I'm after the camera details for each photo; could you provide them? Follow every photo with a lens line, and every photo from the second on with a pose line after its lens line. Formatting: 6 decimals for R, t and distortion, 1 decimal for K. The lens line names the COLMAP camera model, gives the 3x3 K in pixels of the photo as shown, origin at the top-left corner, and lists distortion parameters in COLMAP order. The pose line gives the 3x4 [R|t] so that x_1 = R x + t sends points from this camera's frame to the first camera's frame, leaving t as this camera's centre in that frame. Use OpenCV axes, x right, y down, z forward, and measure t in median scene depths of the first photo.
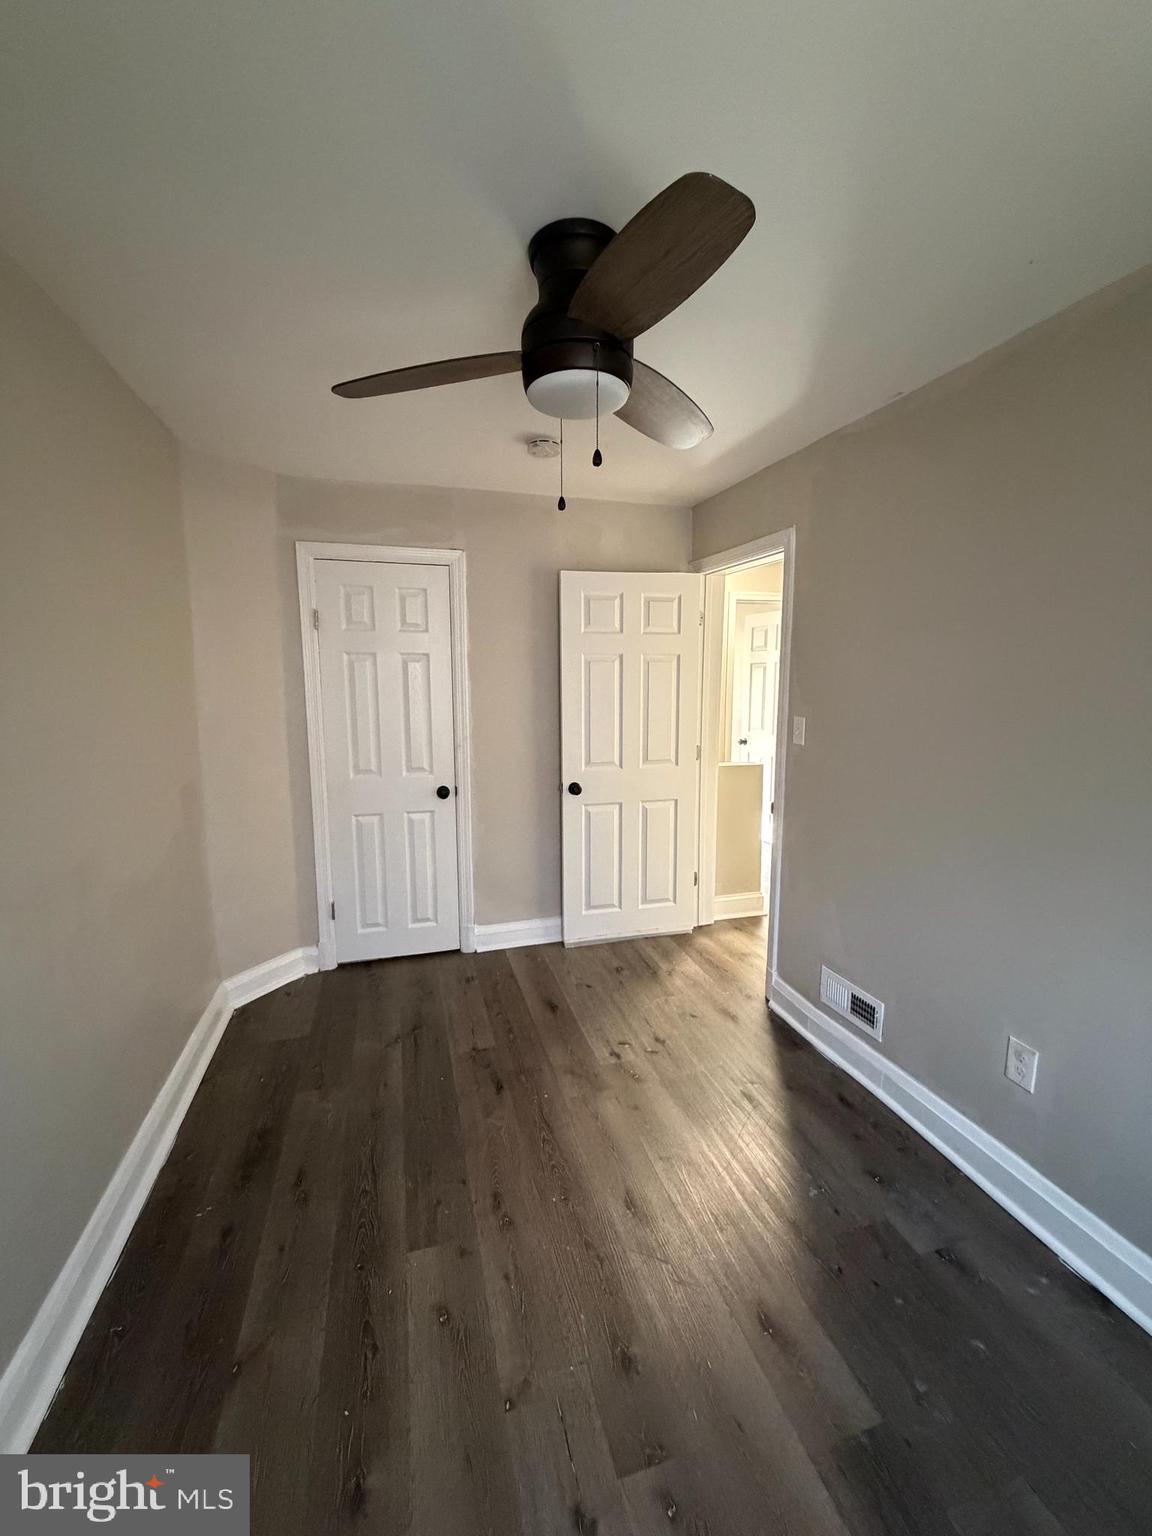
lens RADIAL K [[609.6, 0, 578.0], [0, 609.6, 764.2], [0, 0, 1]] dist [-0.000837, 0.000222]
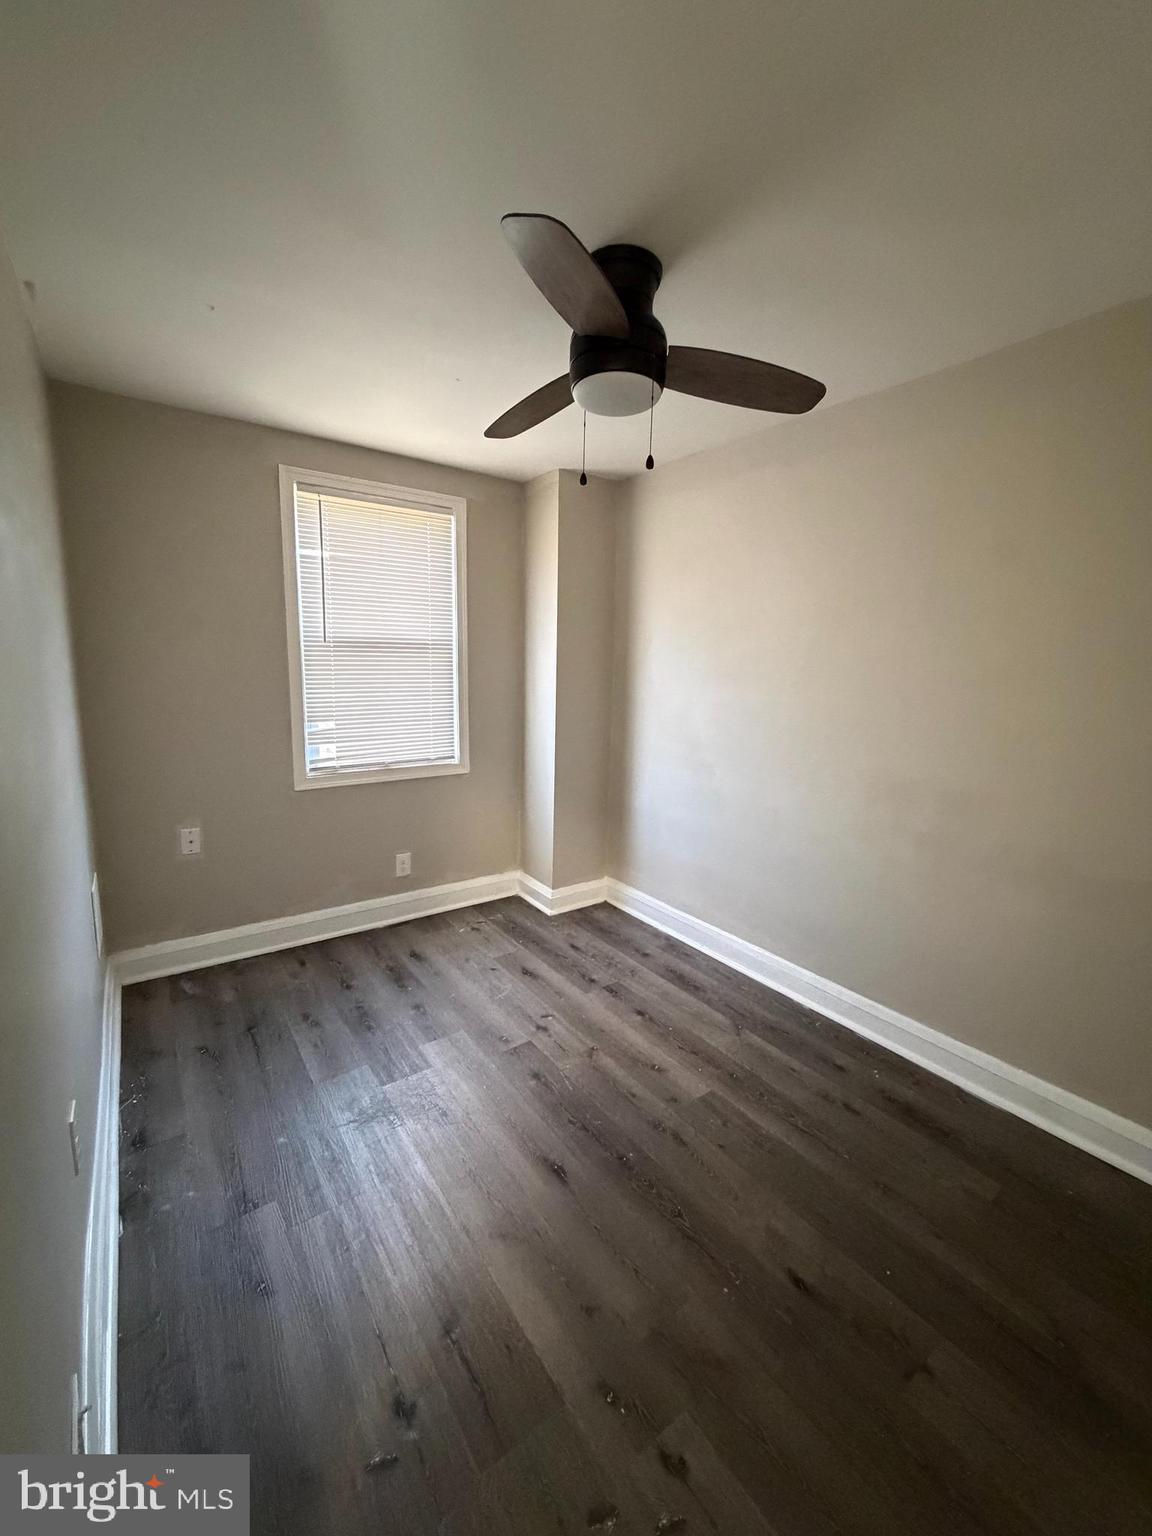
lens RADIAL K [[609.6, 0, 578.0], [0, 609.6, 764.2], [0, 0, 1]] dist [-0.000837, 0.000222]
pose [[-0.944303, 0.032062, -0.327512, 0.250843], [-0.069511, 0.953352, 0.293748, -0.145298], [0.321652, 0.300153, -0.898024, 1.181210]]
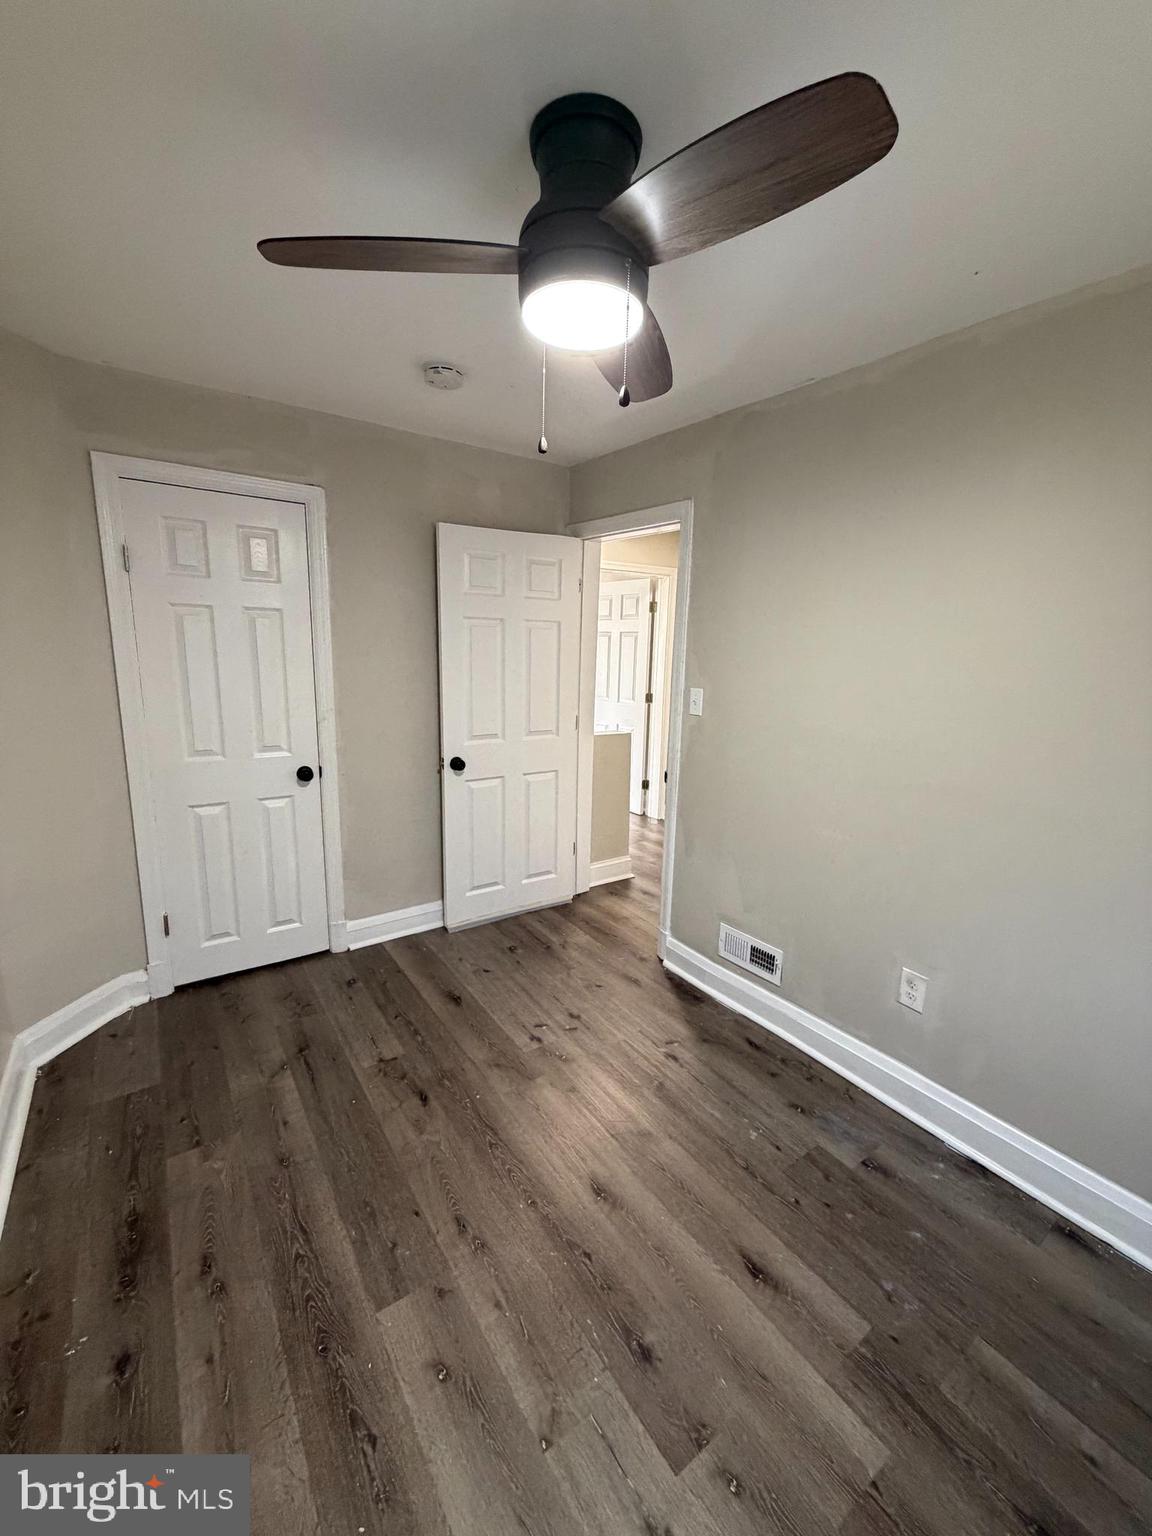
lens RADIAL K [[609.6, 0, 578.0], [0, 609.6, 764.2], [0, 0, 1]] dist [-0.000837, 0.000222]
pose [[0.947443, -0.036096, 0.317883, -0.160848], [0.017774, 0.998019, 0.060352, -0.015129], [-0.319431, -0.051530, 0.946207, 0.081847]]
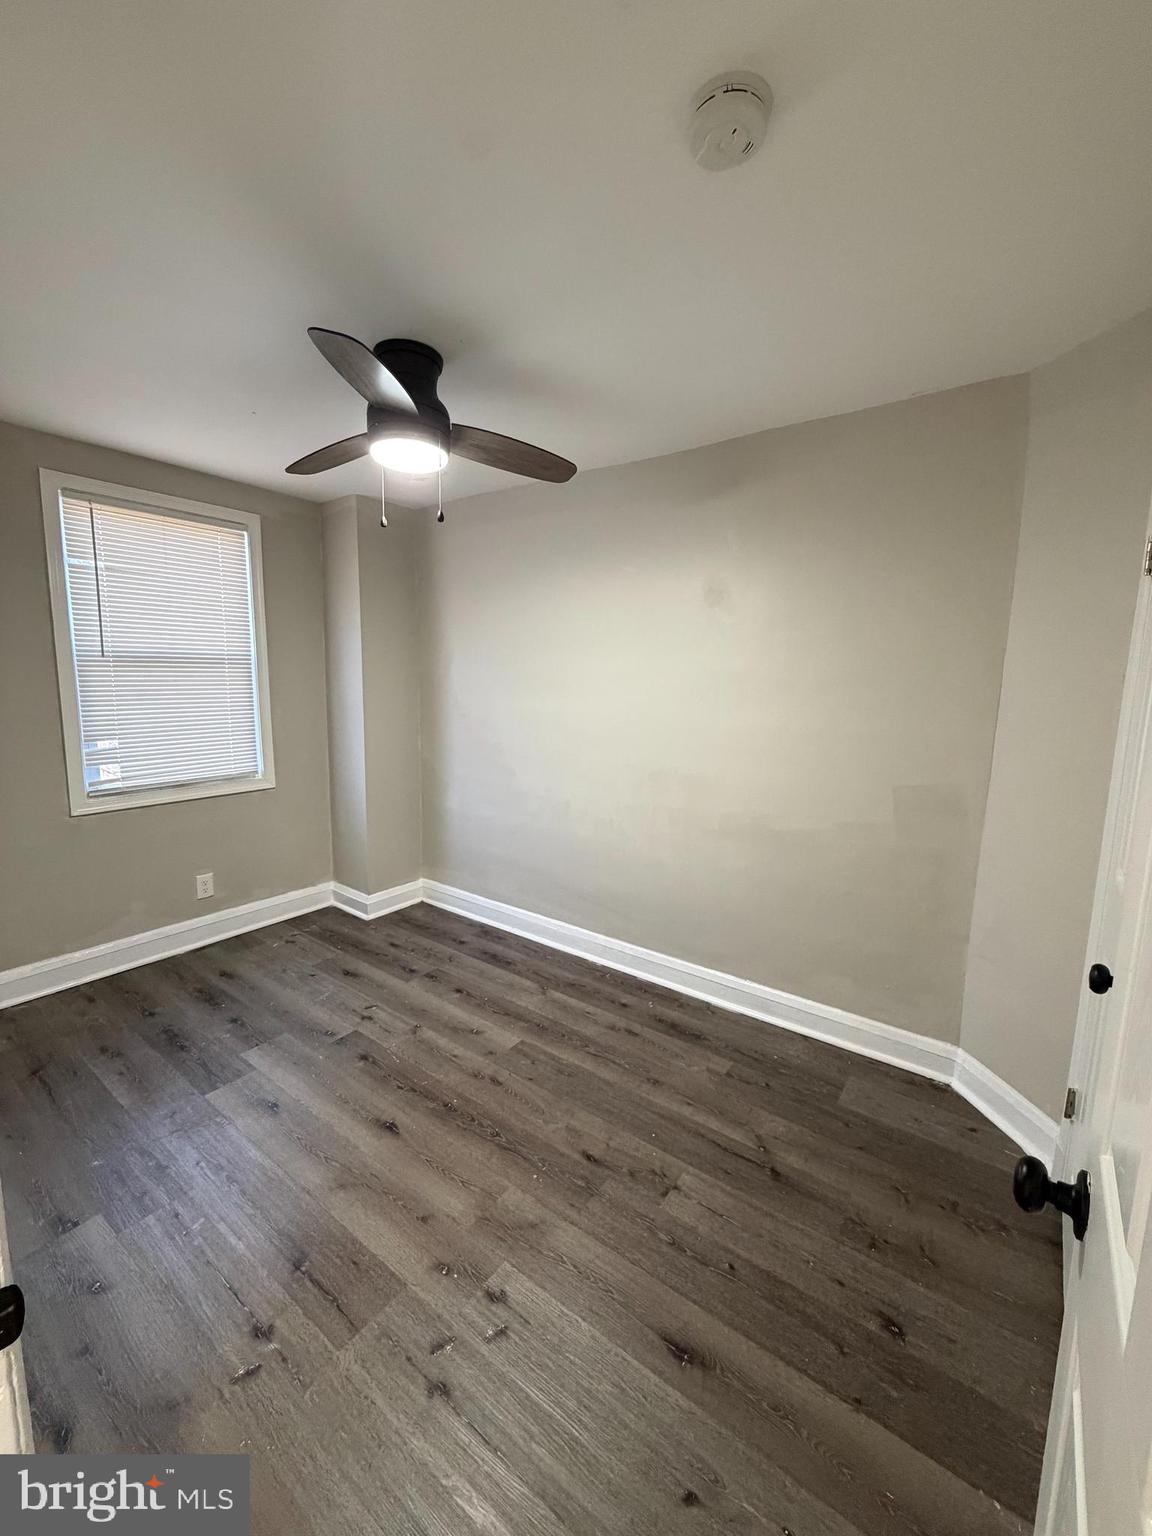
lens RADIAL K [[609.6, 0, 578.0], [0, 609.6, 764.2], [0, 0, 1]] dist [-0.000837, 0.000222]
pose [[-0.799116, 0.068734, -0.597234, 0.303287], [-0.104278, 0.962536, 0.250302, -0.170257], [0.592064, 0.262299, -0.762011, 1.308815]]
